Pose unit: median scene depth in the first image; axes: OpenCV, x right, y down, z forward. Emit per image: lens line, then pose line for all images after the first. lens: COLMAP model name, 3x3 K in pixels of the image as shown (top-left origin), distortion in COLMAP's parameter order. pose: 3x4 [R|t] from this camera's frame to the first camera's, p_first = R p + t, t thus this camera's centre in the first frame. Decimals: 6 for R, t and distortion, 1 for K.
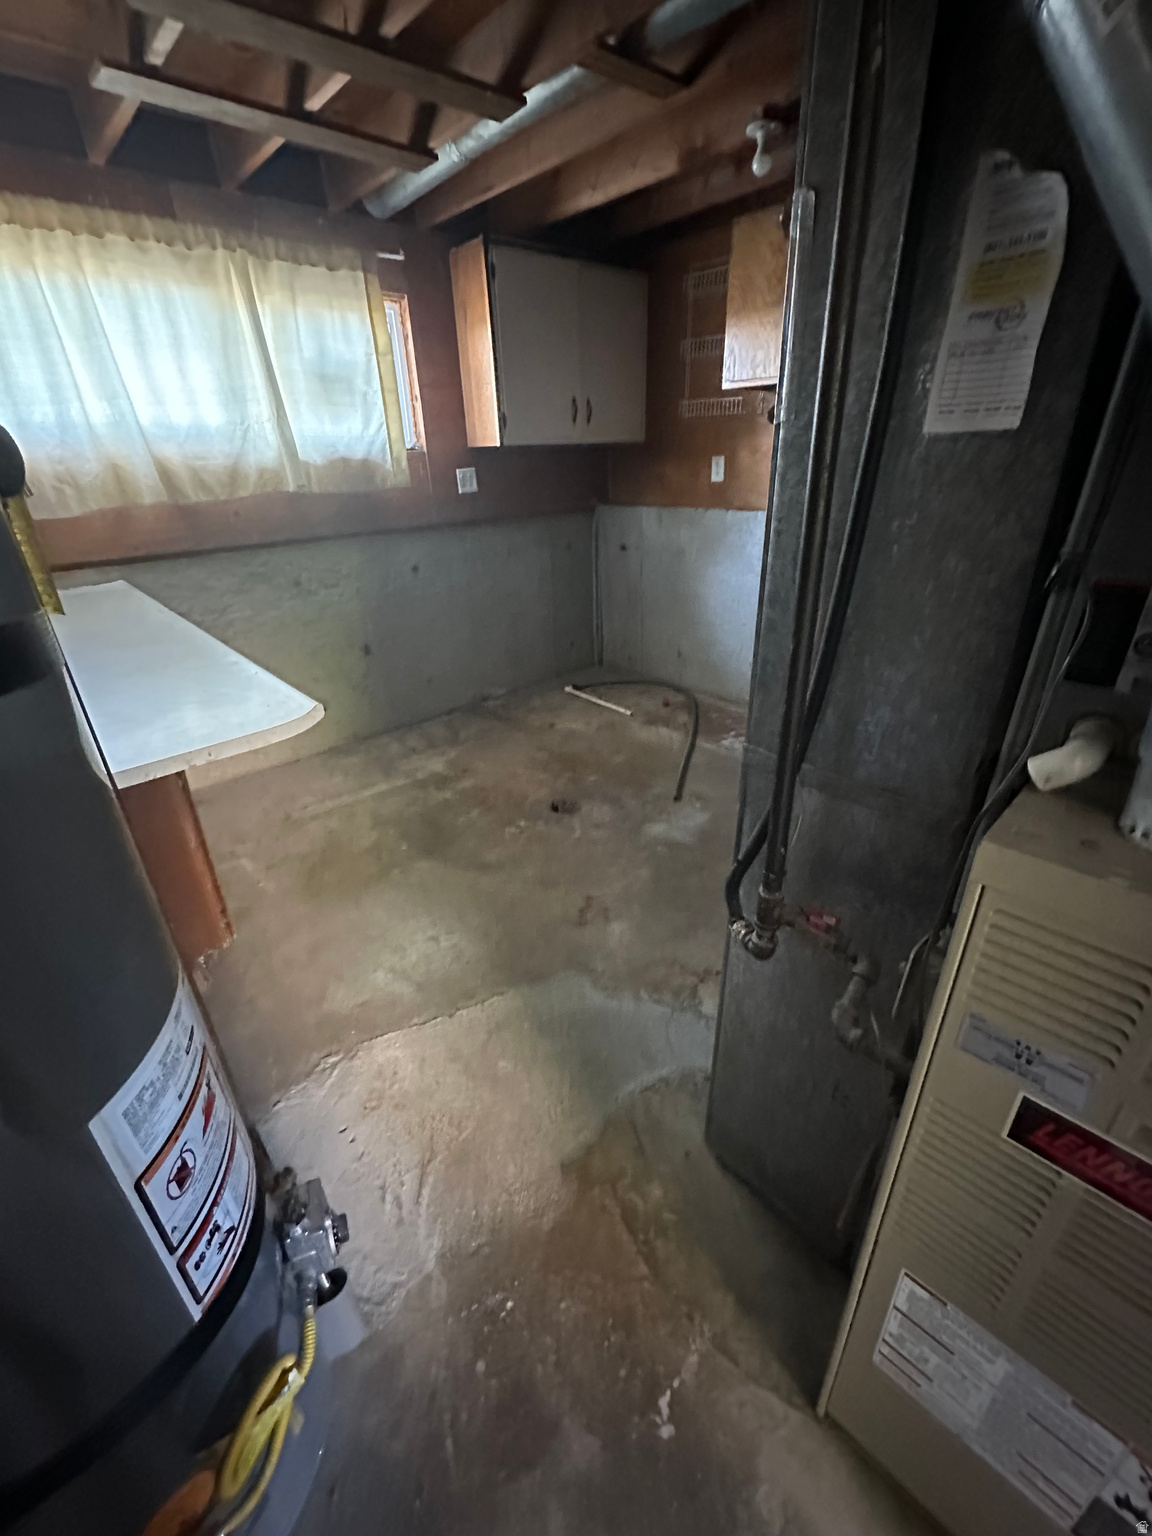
lens RADIAL K [[646.6, 0, 573.4], [0, 646.6, 771.7], [0, 0, 1]] dist [-0.000060, -0.000063]
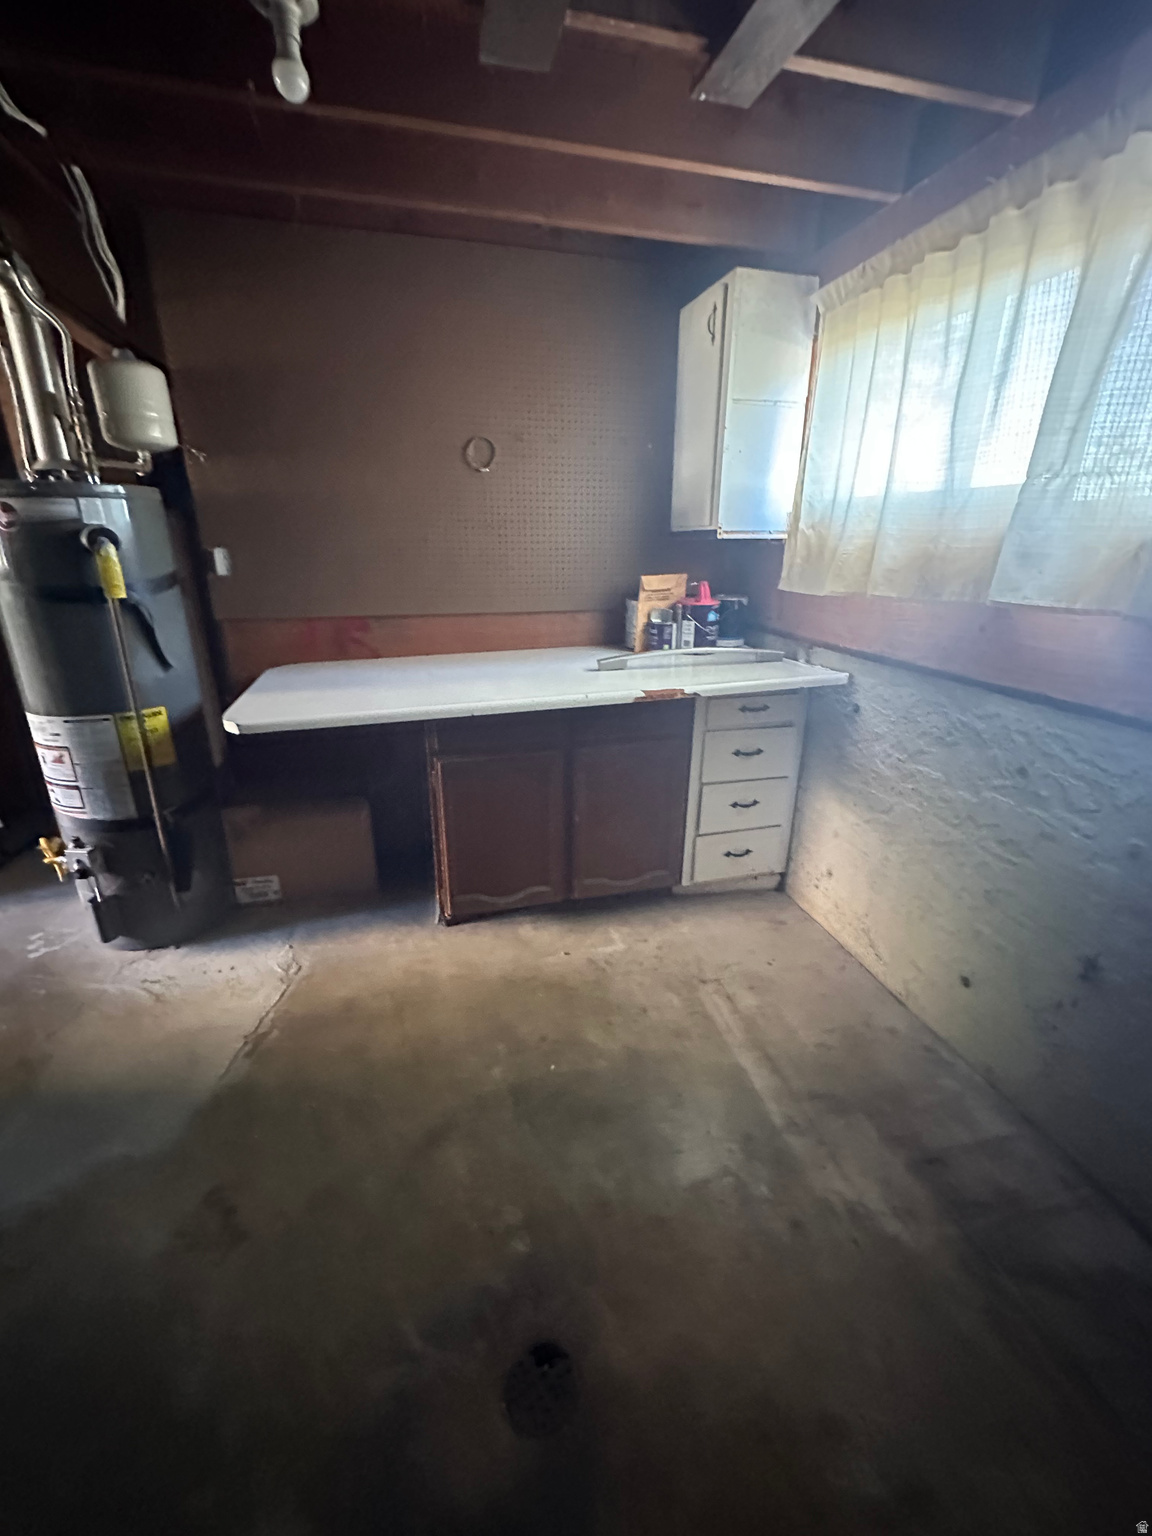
lens RADIAL K [[646.6, 0, 575.0], [0, 646.6, 771.2], [0, 0, 1]] dist [-0.000060, -0.000063]
pose [[-0.469055, 0.325509, -0.820994, 0.180544], [-0.383802, 0.762103, 0.521436, -0.450443], [0.795414, 0.559681, -0.232538, 0.883966]]
